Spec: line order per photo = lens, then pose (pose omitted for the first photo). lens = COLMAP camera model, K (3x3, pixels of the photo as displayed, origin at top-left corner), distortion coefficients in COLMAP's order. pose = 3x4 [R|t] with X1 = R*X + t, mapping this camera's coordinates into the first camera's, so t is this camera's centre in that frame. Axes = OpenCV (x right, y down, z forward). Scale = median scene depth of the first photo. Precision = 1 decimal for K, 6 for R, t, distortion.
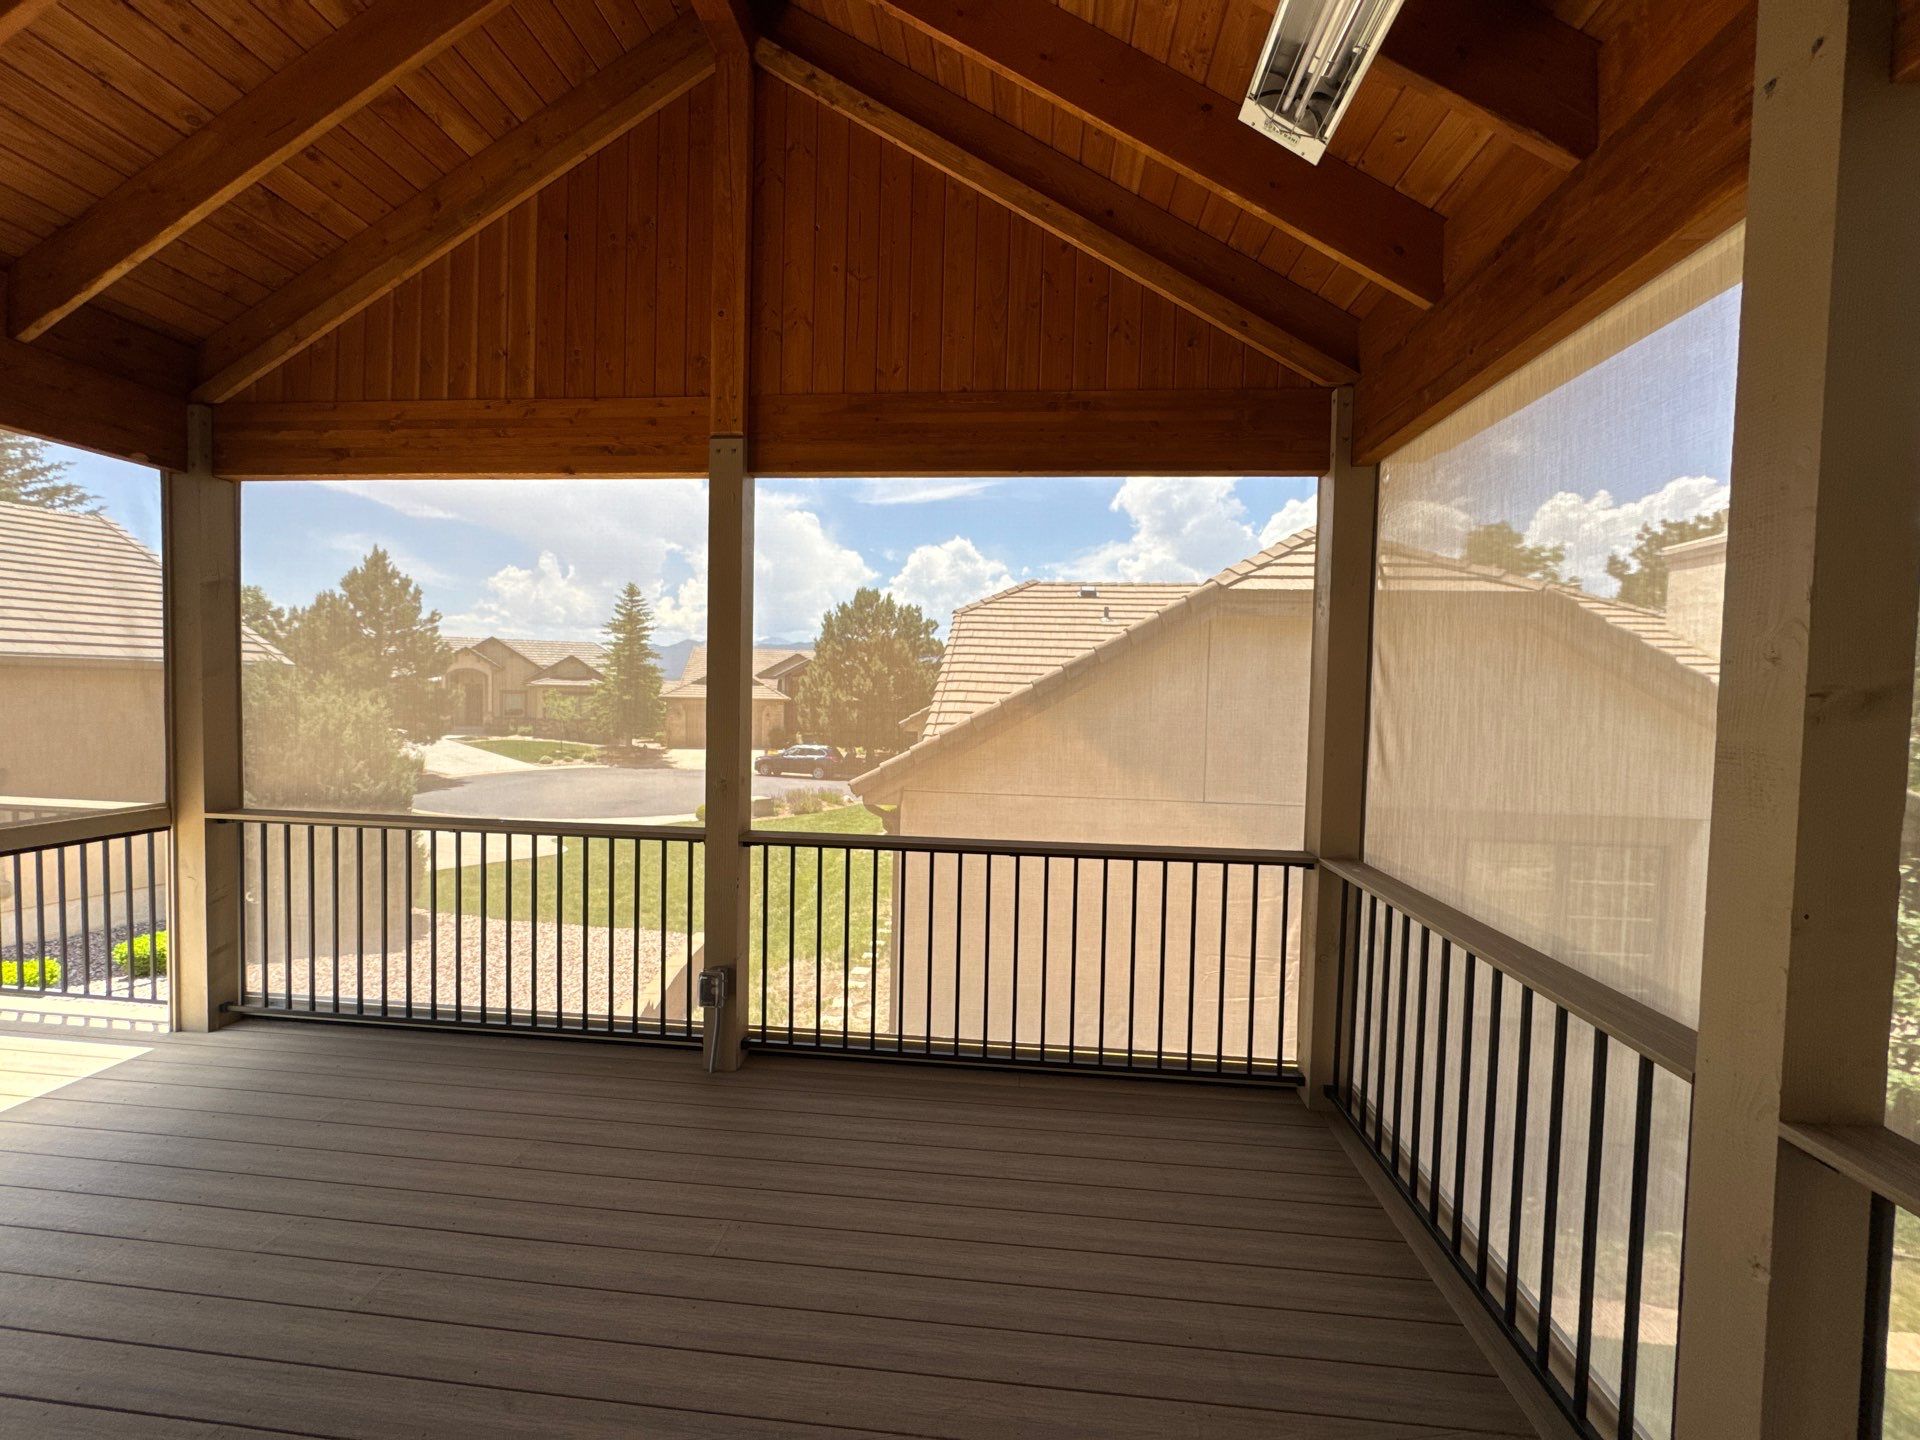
lens RADIAL K [[745.9, 0, 950.6], [0, 745.9, 715.8], [0, 0, 1]] dist [-0.011271, 0.001377]
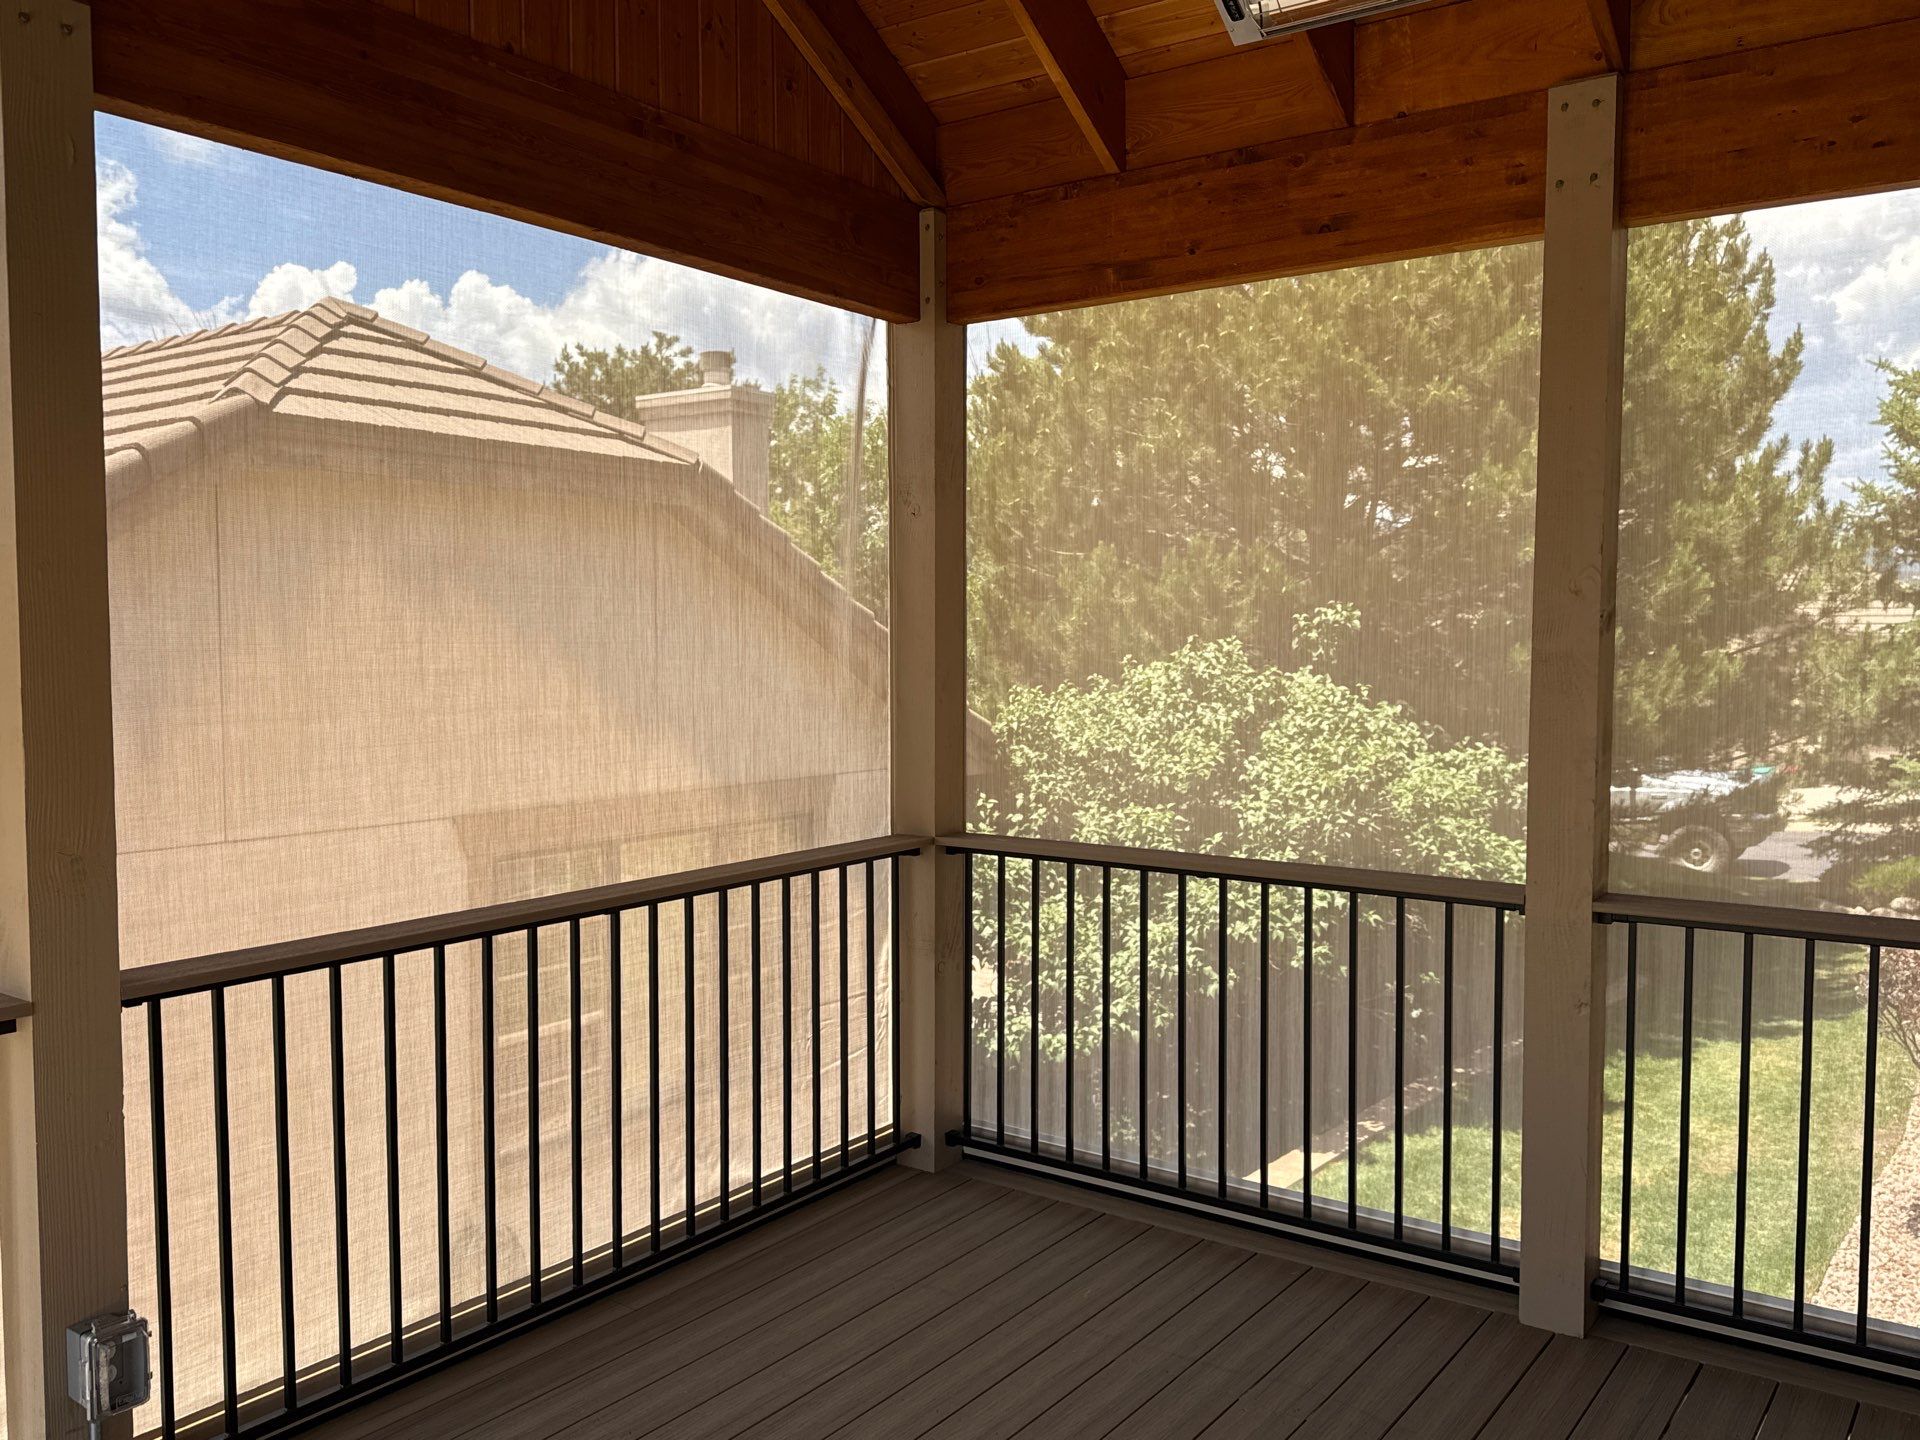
lens RADIAL K [[1615.0, 0, 966.6], [0, 1615.0, 737.4], [0, 0, 1]] dist [0.089703, -0.000429]
pose [[0.499036, -0.079417, 0.862934, -0.883419], [0.049457, 0.996779, 0.063135, -0.011226], [-0.865169, 0.011171, 0.501356, 0.144820]]
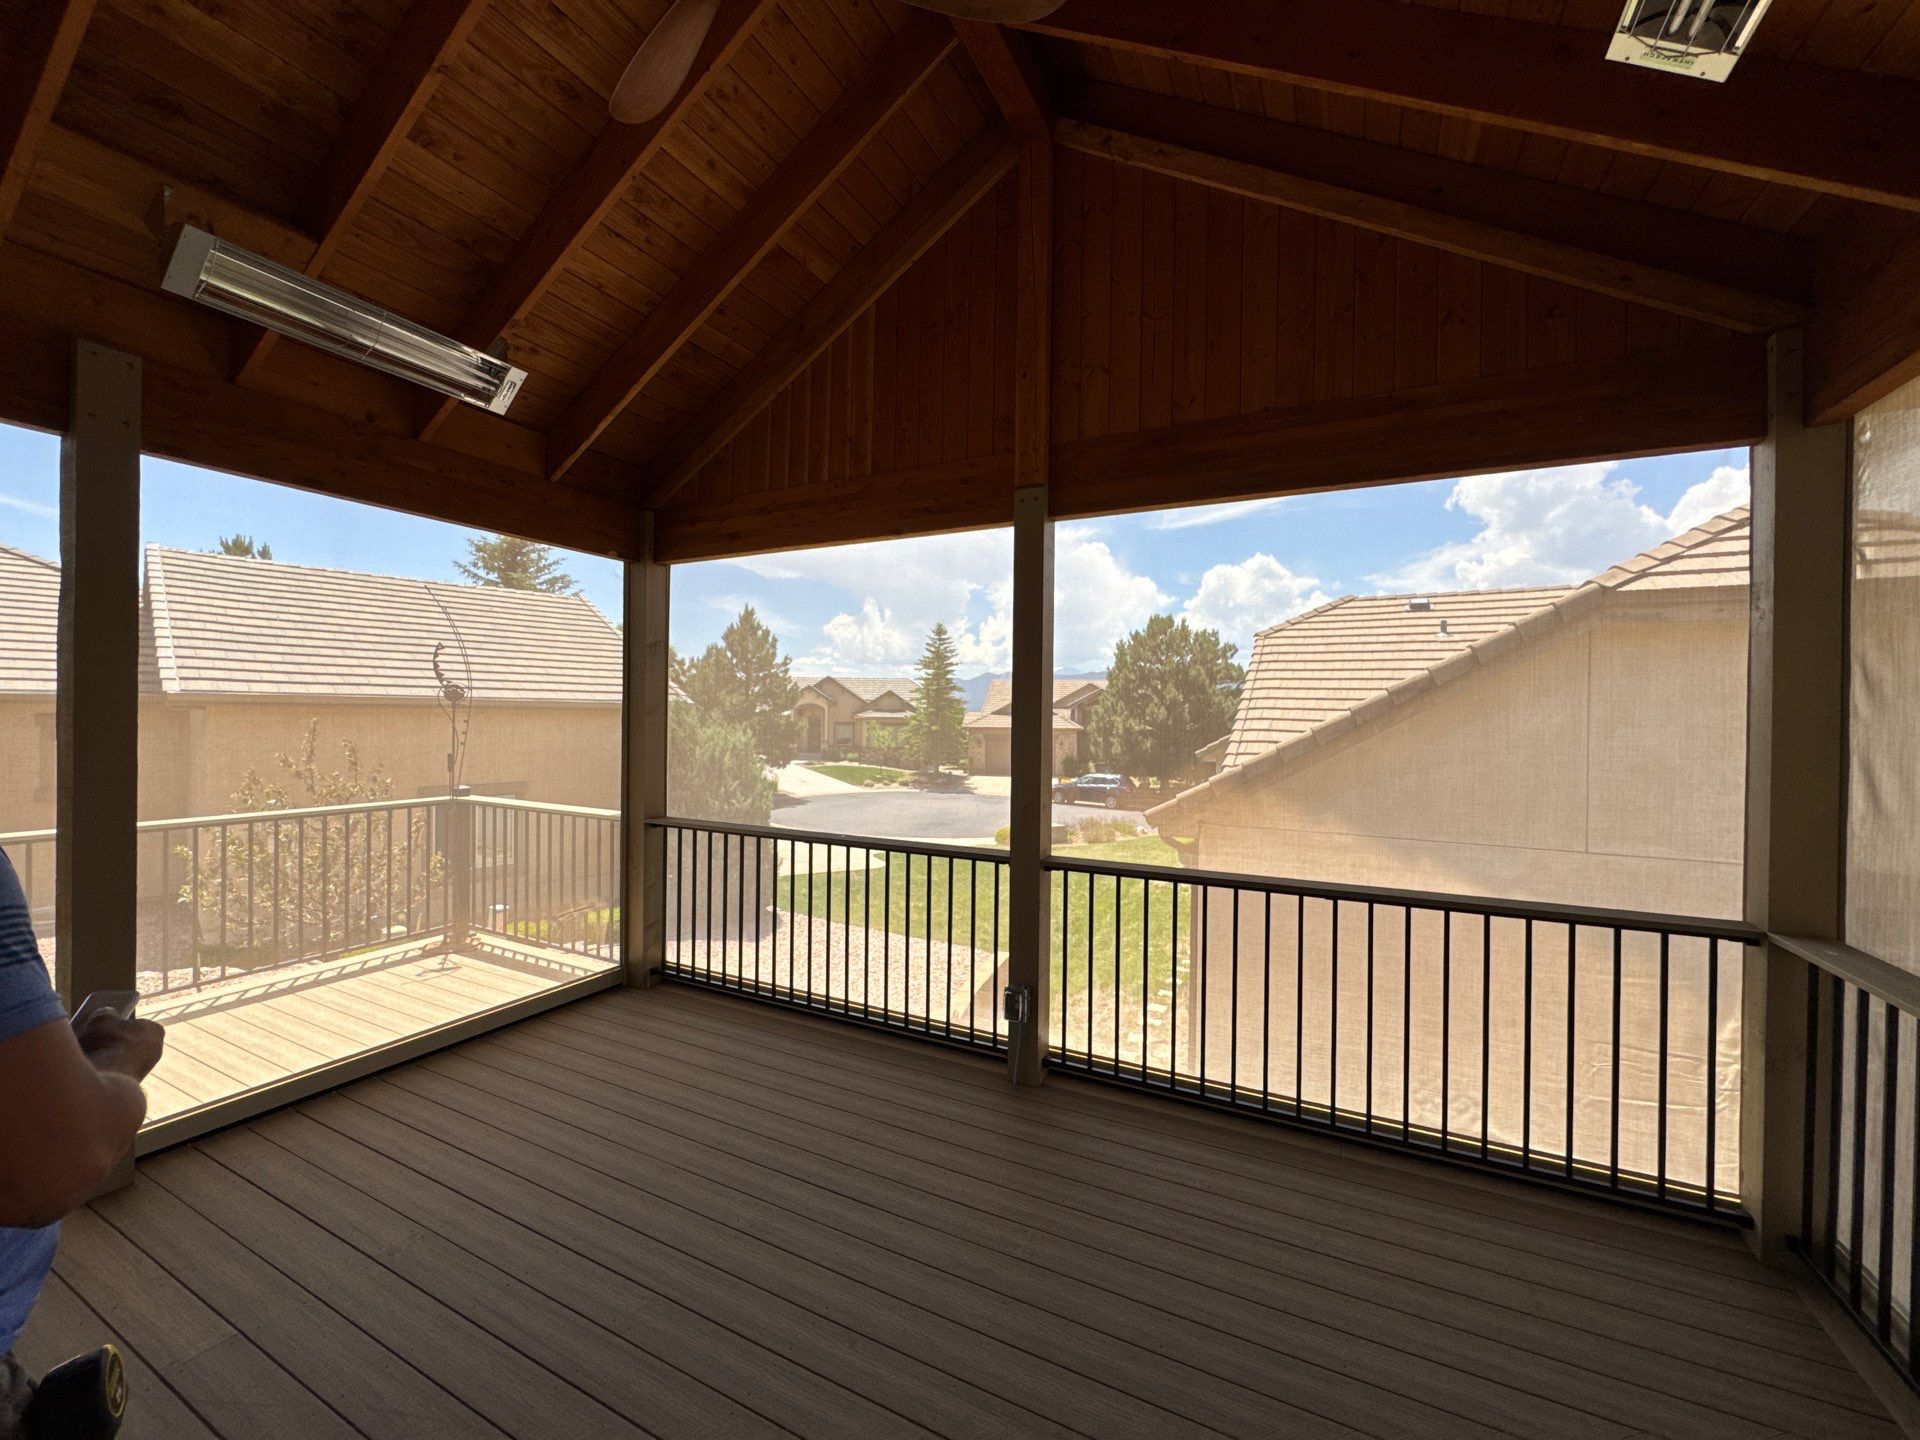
lens RADIAL K [[745.9, 0, 962.9], [0, 745.9, 717.3], [0, 0, 1]] dist [-0.011271, 0.001377]
pose [[0.932071, -0.010212, -0.362131, -0.004710], [-0.003258, 0.999326, -0.036565, -0.001707], [0.362260, 0.035261, 0.931410, -0.025669]]
